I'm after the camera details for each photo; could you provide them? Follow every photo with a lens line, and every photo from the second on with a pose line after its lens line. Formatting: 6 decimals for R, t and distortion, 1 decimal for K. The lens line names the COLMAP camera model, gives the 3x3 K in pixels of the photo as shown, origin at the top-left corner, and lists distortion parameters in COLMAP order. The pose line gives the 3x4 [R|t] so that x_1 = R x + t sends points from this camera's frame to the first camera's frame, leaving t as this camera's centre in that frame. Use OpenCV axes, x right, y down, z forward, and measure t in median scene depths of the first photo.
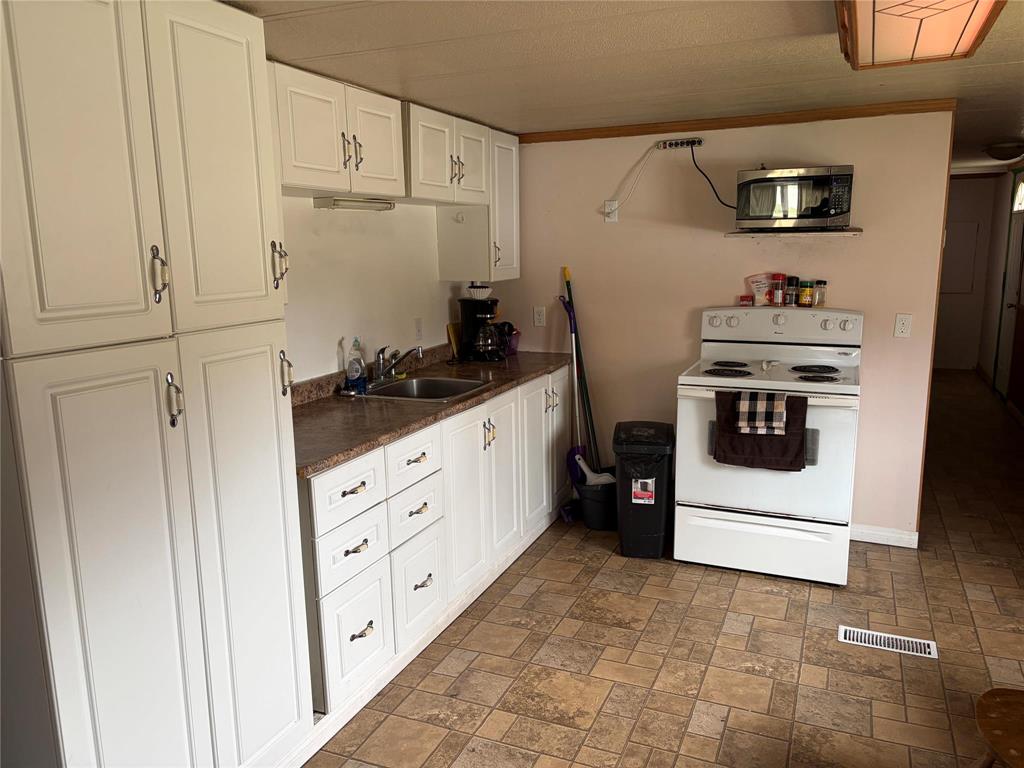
lens RADIAL K [[767.4, 0, 511.1], [0, 767.4, 390.9], [0, 0, 1]] dist [0.062331, -0.072709]
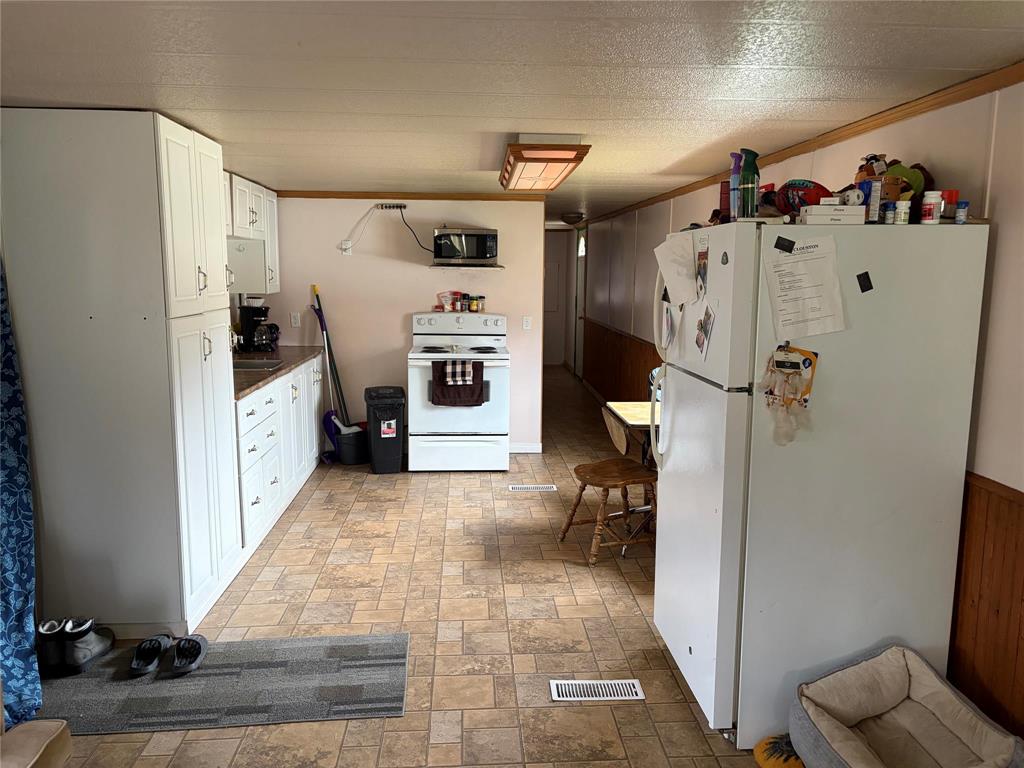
lens RADIAL K [[767.4, 0, 511.1], [0, 767.4, 390.9], [0, 0, 1]] dist [0.062331, -0.072709]
pose [[0.889856, -0.044601, 0.454057, -0.307392], [0.060560, 0.997951, -0.020660, 0.100150], [-0.452205, 0.045882, 0.890733, -0.496042]]
